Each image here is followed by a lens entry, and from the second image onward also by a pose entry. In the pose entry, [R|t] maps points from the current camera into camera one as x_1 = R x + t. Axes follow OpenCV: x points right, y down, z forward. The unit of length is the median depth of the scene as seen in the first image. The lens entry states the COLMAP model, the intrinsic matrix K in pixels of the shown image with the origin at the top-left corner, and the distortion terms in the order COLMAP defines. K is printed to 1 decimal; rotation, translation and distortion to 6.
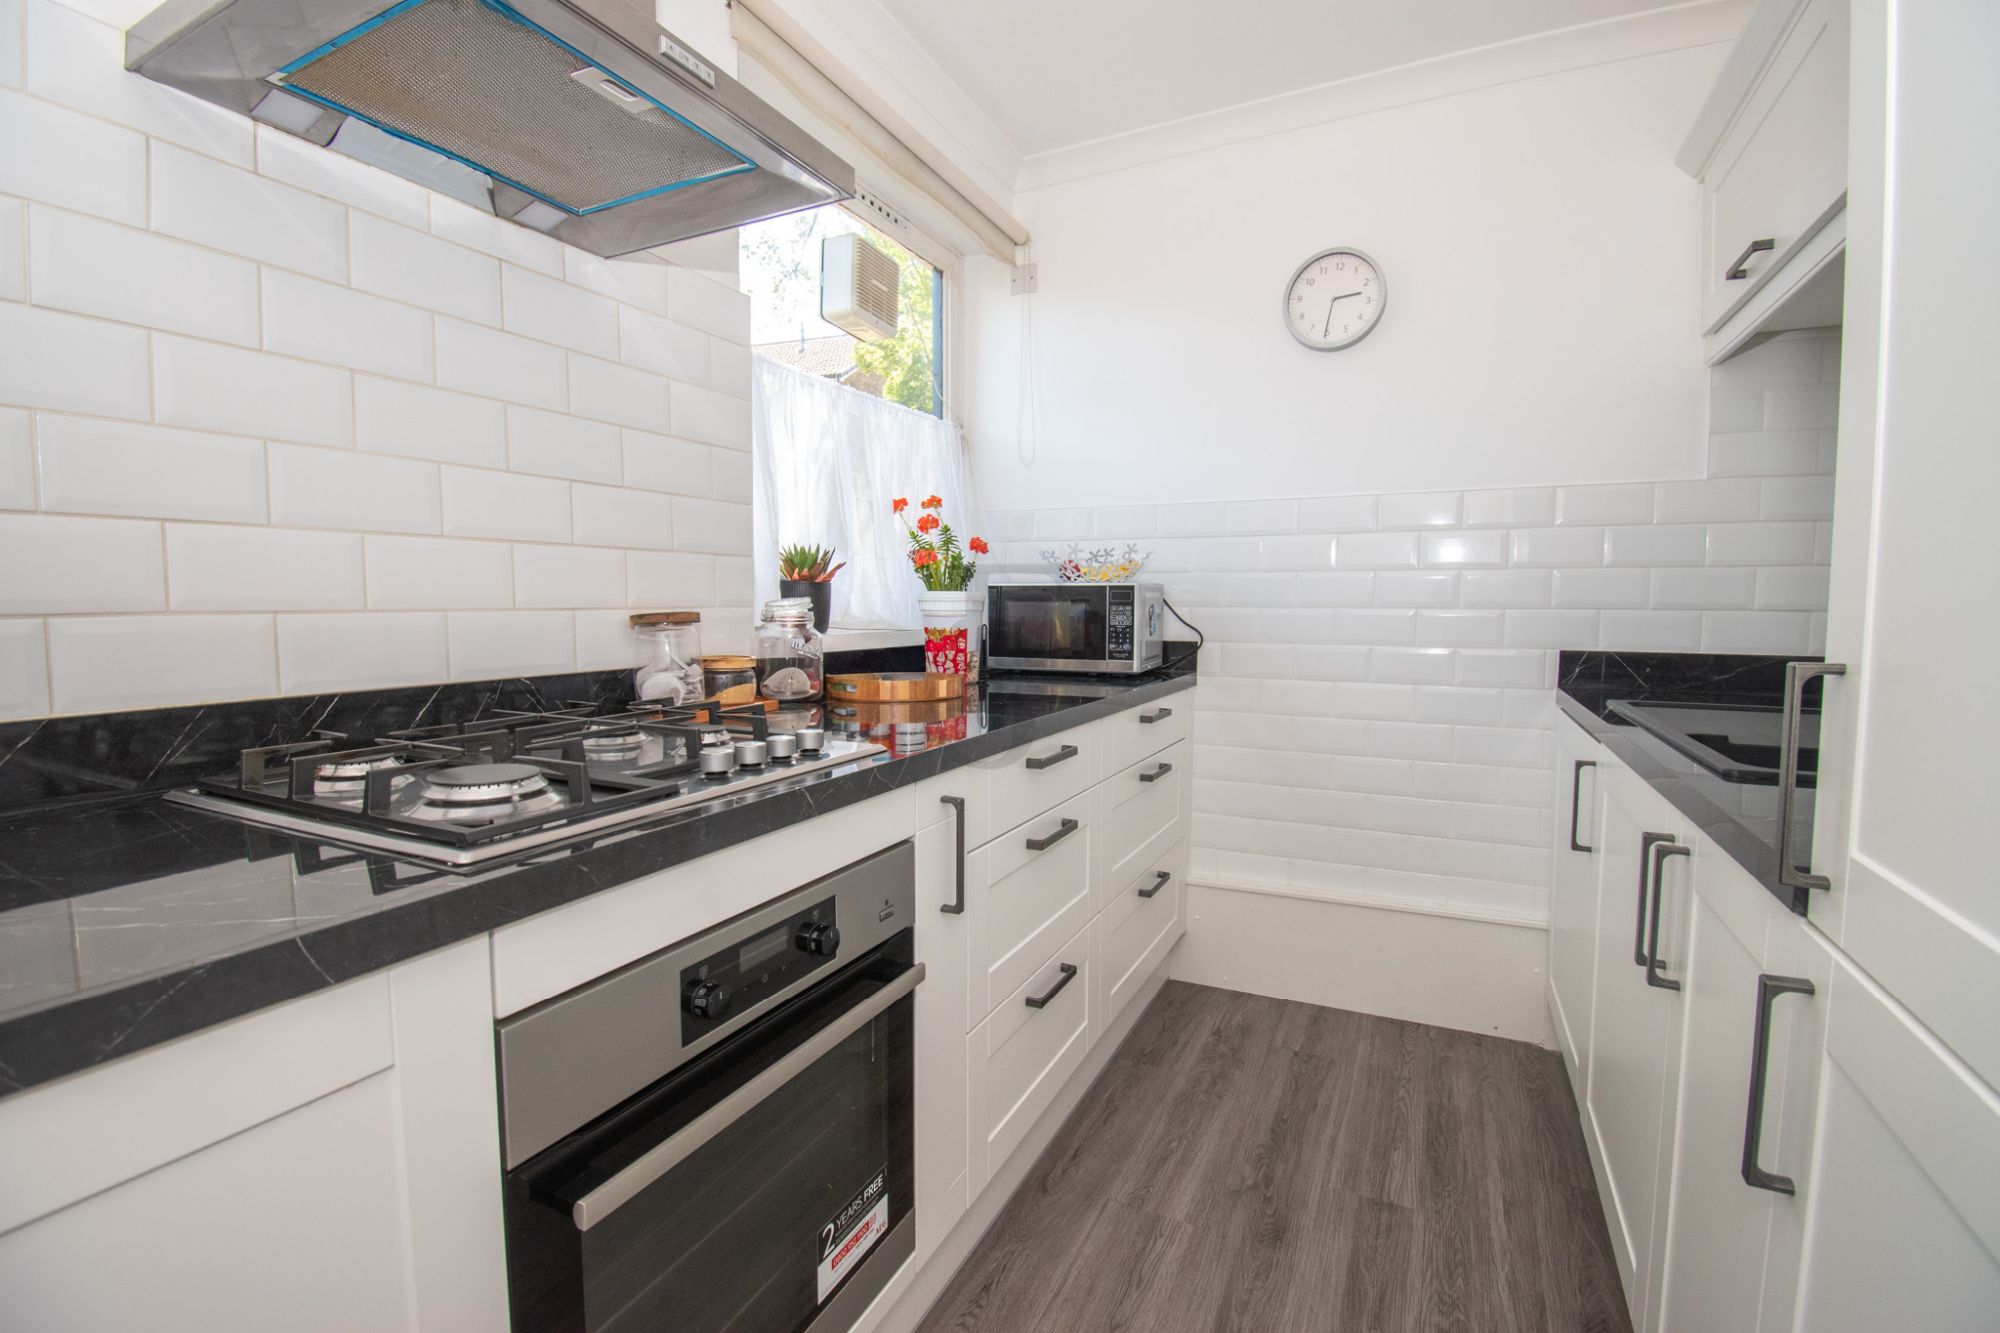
lens RADIAL K [[876.7, 0, 1000.0], [0, 876.7, 666.5], [0, 0, 1]] dist [0.024242, -0.027608]
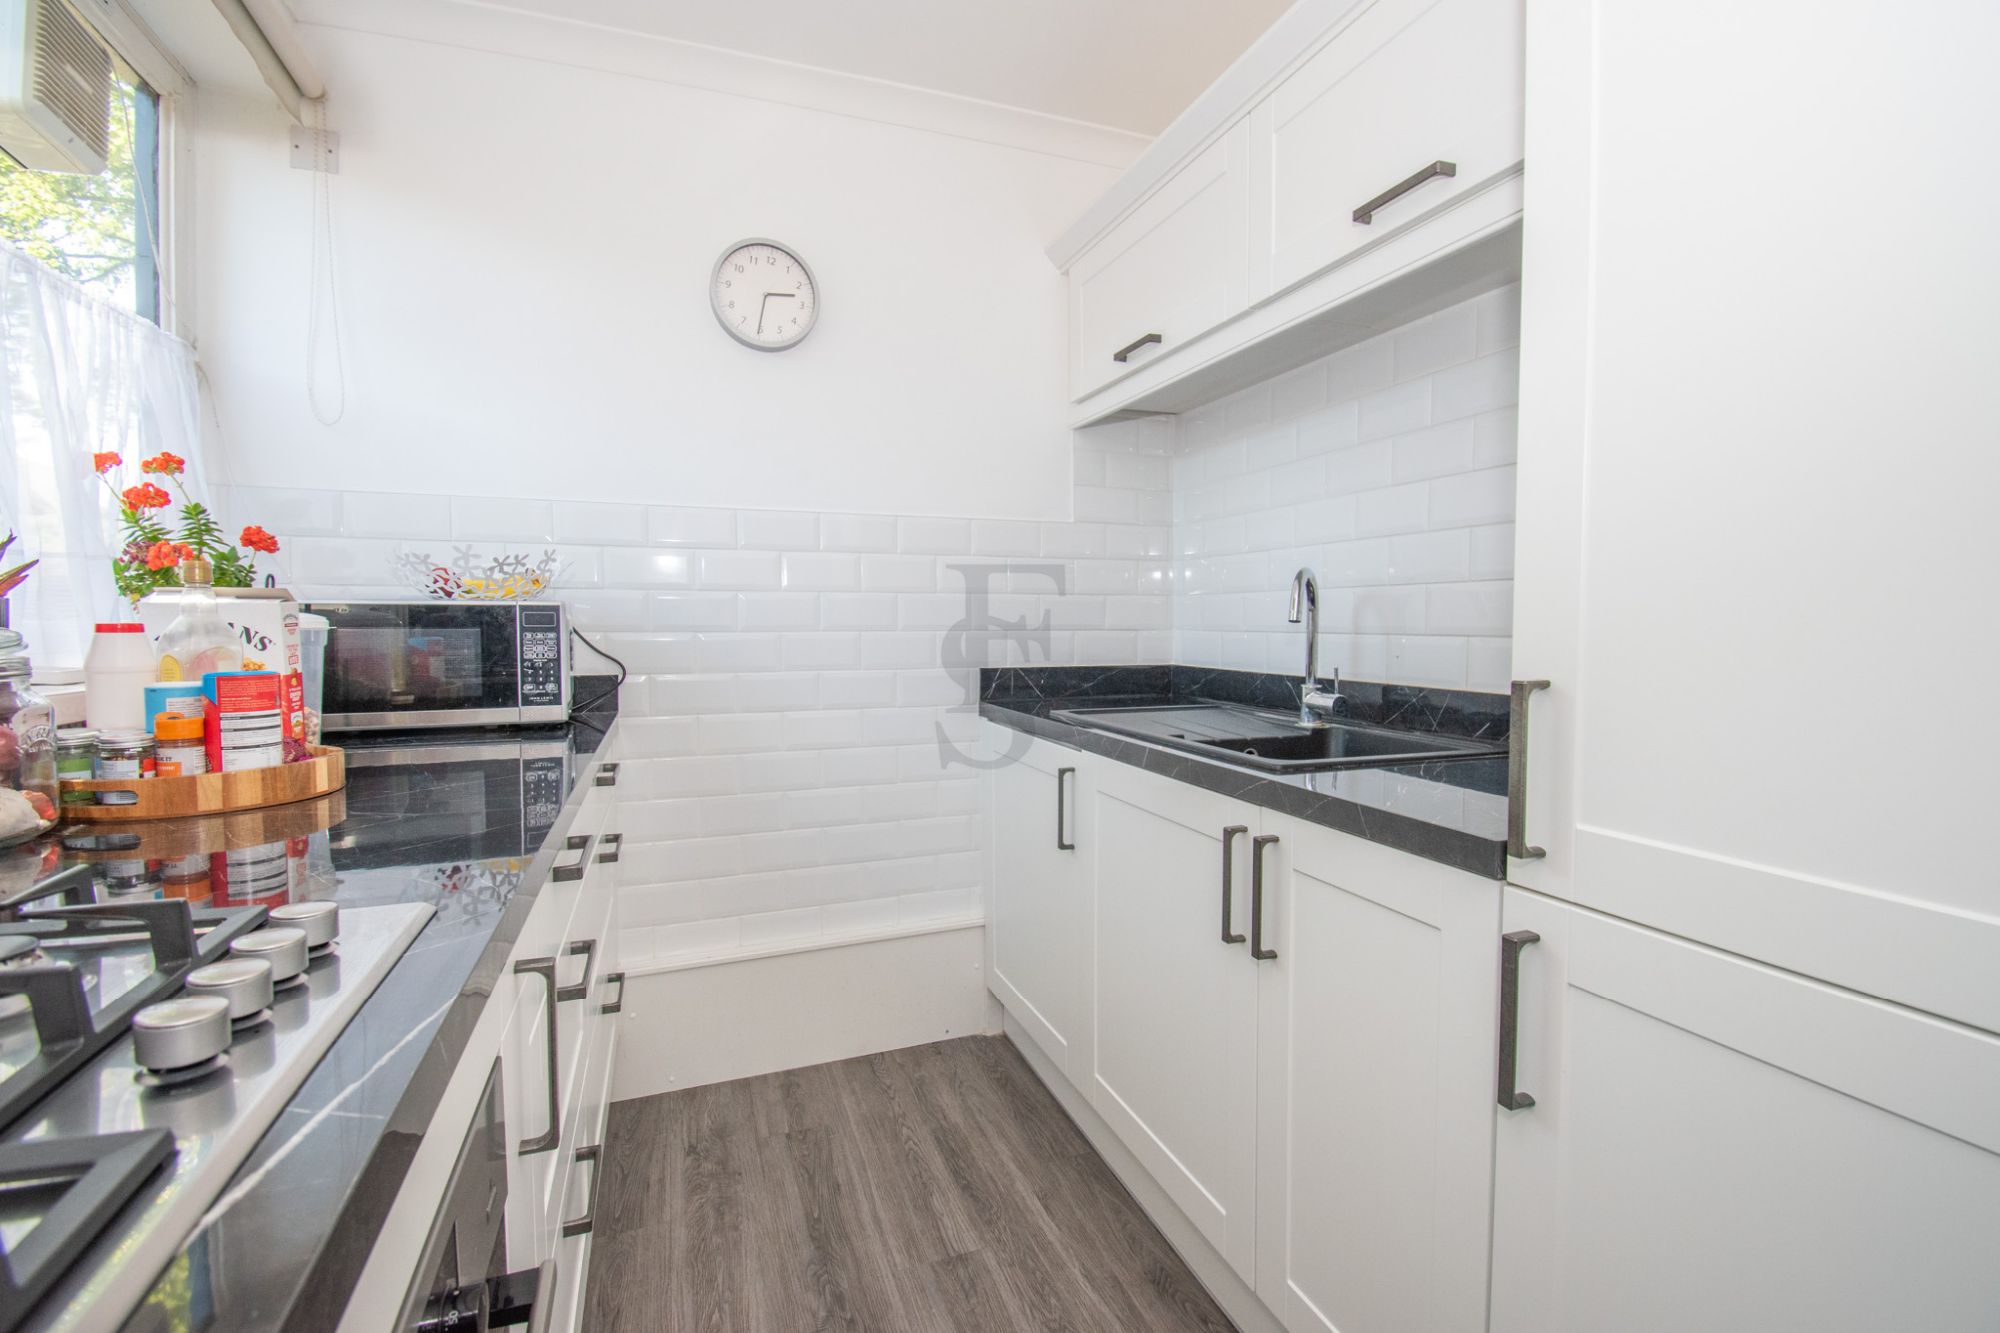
lens RADIAL K [[911.6, 0, 1000.0], [0, 911.6, 666.5], [0, 0, 1]] dist [0.024980, -0.033291]
pose [[0.683910, -0.040602, 0.728436, -0.170632], [0.056692, 0.998389, 0.002421, -0.021556], [-0.727361, 0.039641, 0.685110, 0.198788]]
